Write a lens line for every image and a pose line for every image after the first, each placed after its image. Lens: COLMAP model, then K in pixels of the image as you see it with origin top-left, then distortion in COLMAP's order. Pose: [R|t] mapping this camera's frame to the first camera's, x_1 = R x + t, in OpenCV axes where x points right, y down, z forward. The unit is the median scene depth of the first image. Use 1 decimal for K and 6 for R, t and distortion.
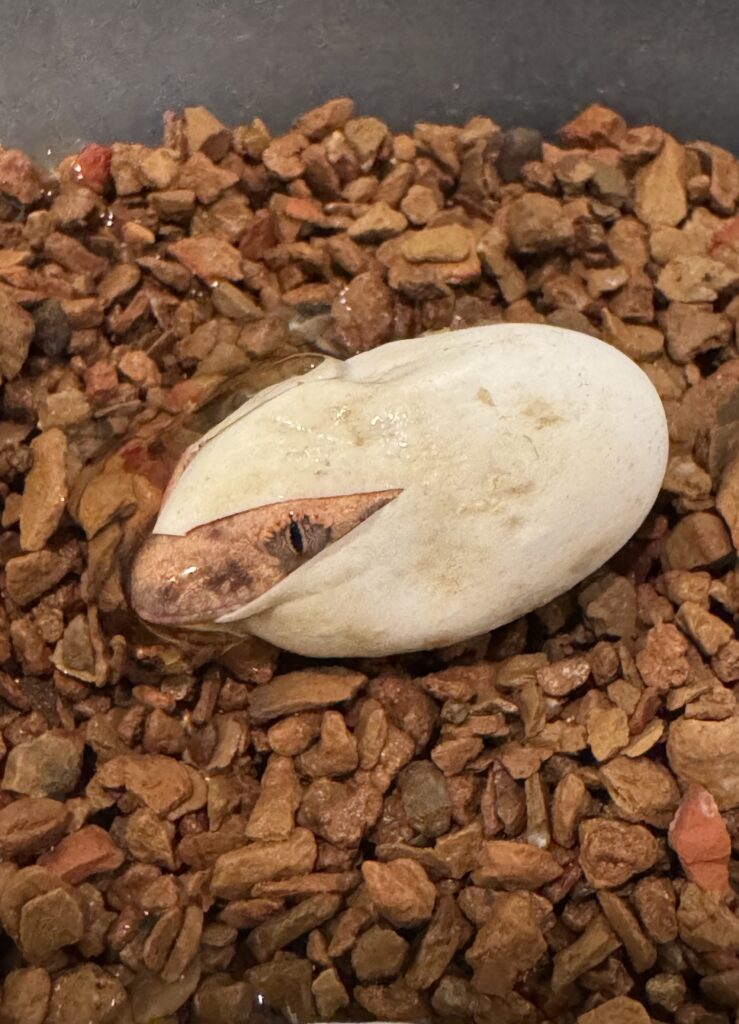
lens RADIAL K [[1644.7, 0, 369.5], [0, 1644.7, 512.0], [0, 0, 1]] dist [0.019061, 0.021552]
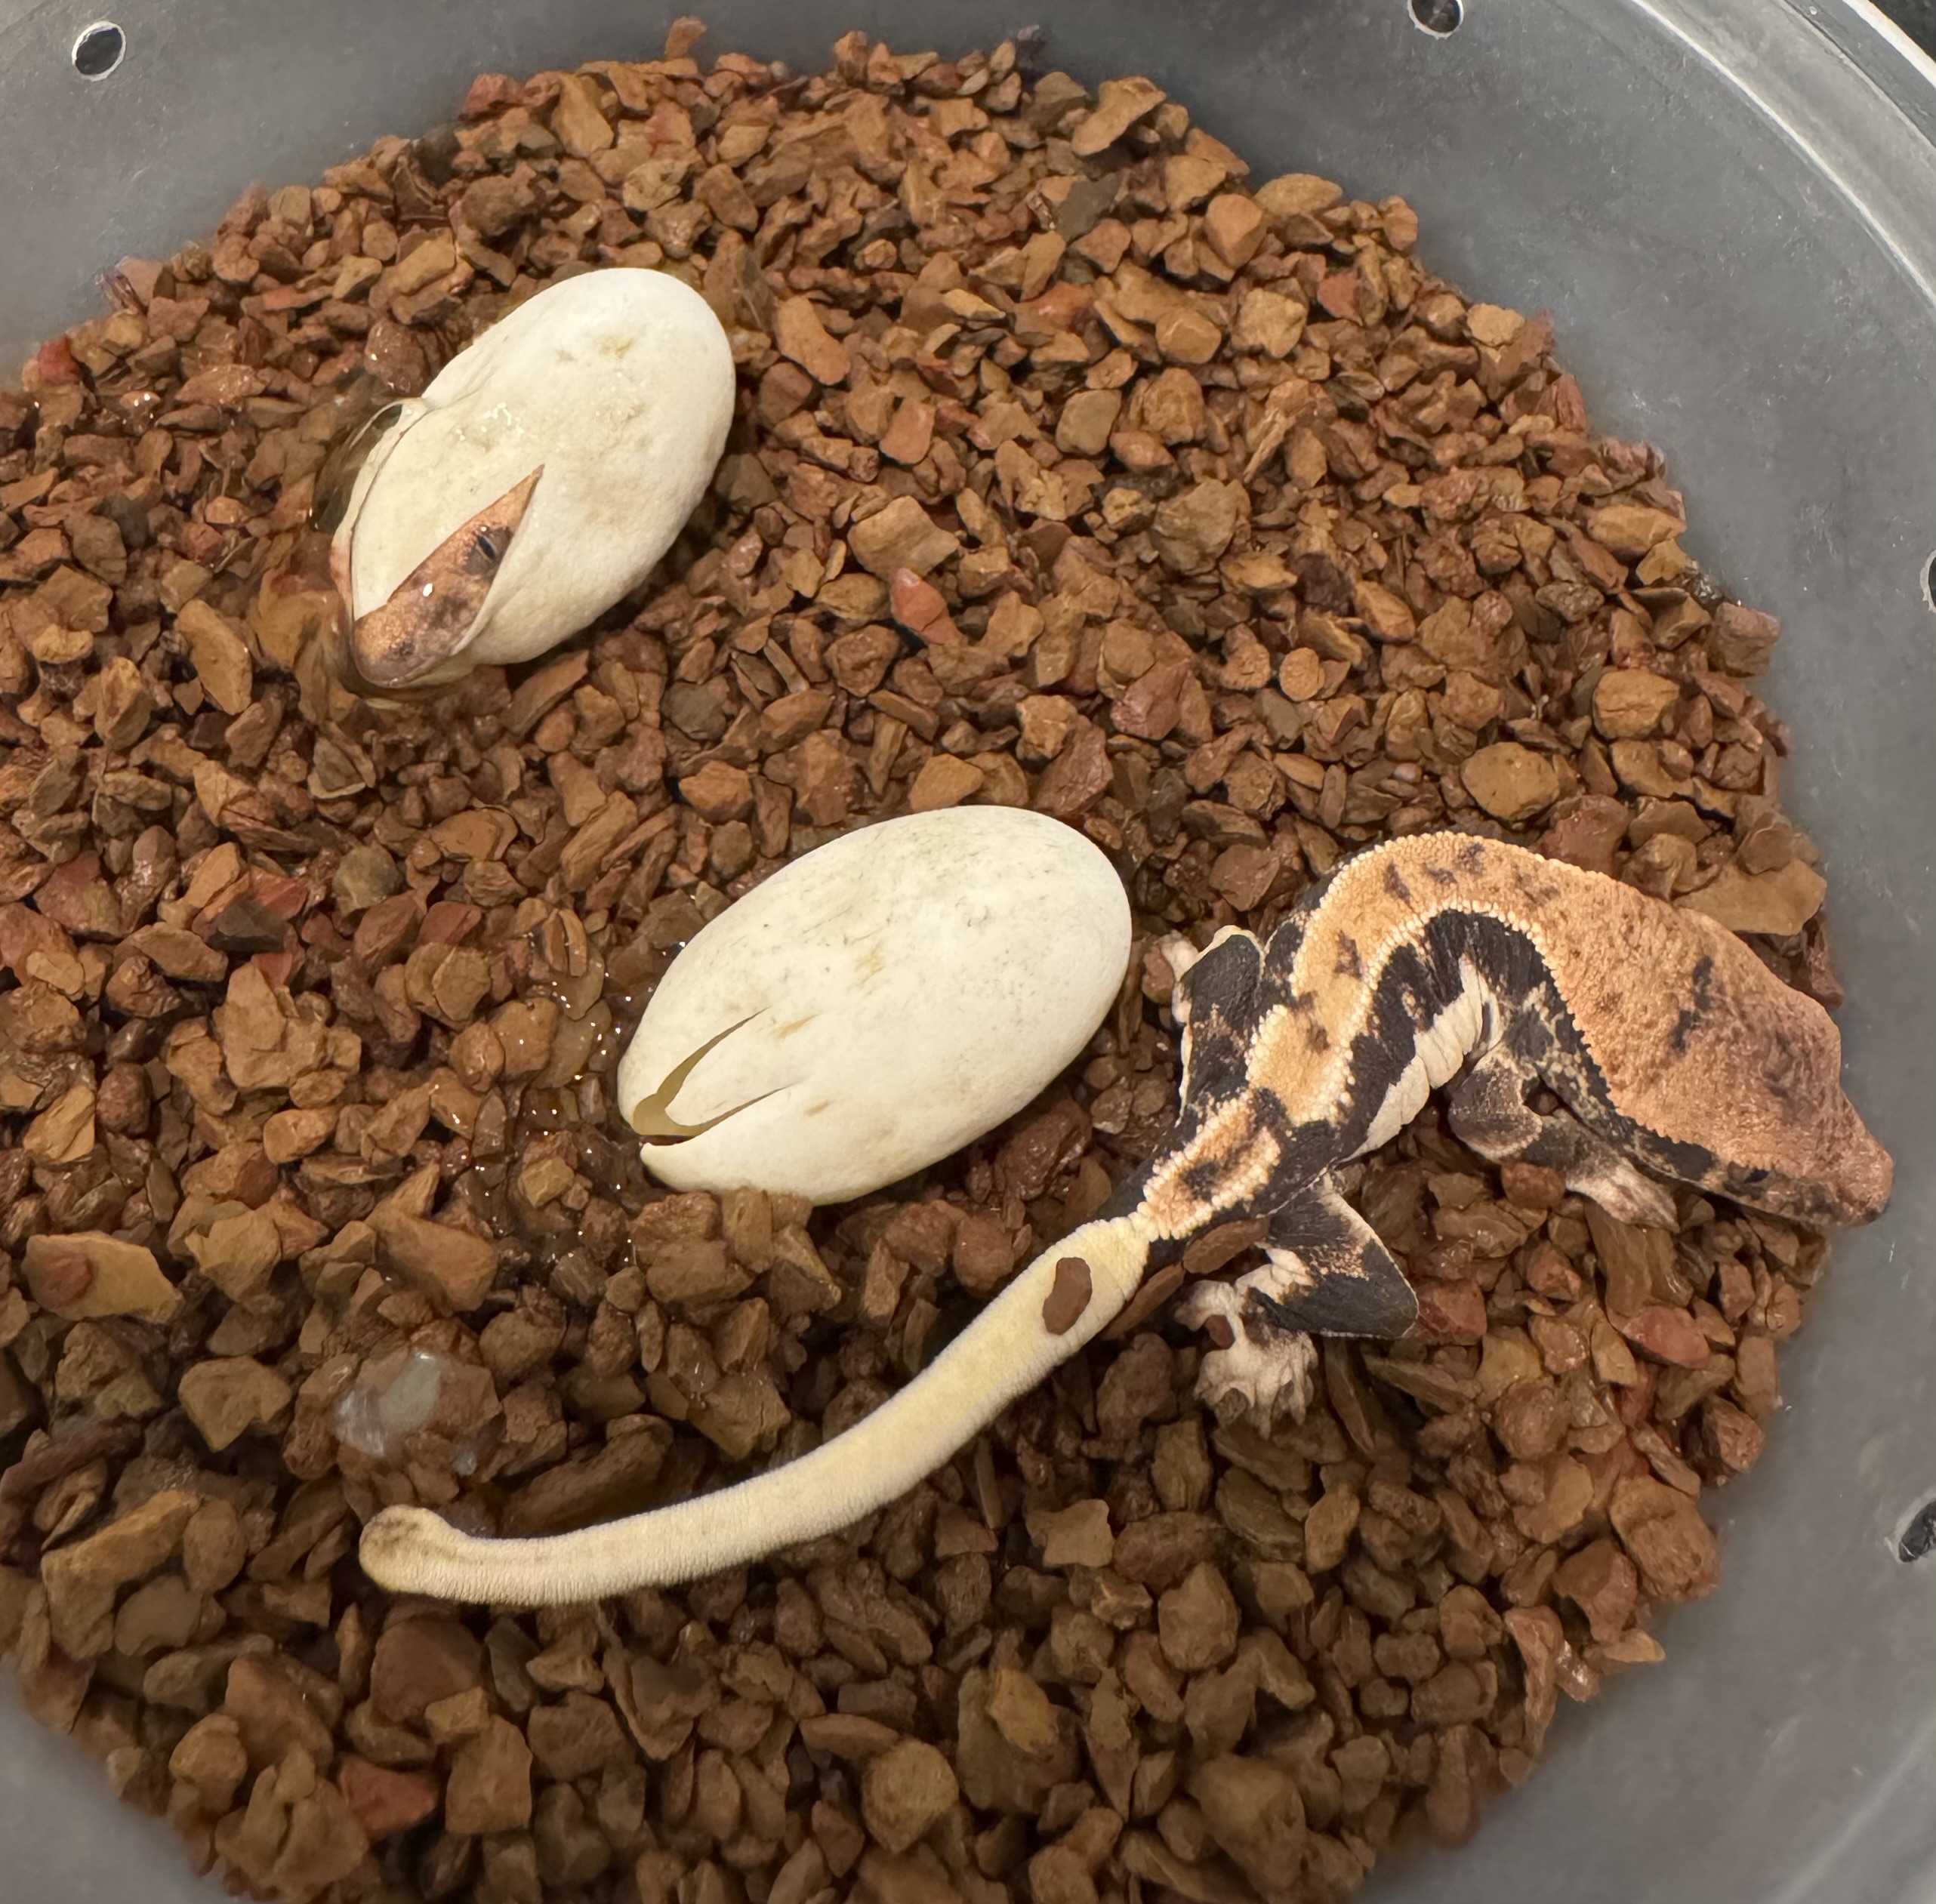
lens RADIAL K [[2953.1, 0, 968.0], [0, 2953.1, 952.0], [0, 0, 1]] dist [-0.011215, -0.033160]
pose [[0.820429, -0.515514, 0.247266, -0.372248], [0.491772, 0.856864, 0.154737, 0.092024], [-0.291643, -0.005352, 0.956512, -0.909303]]
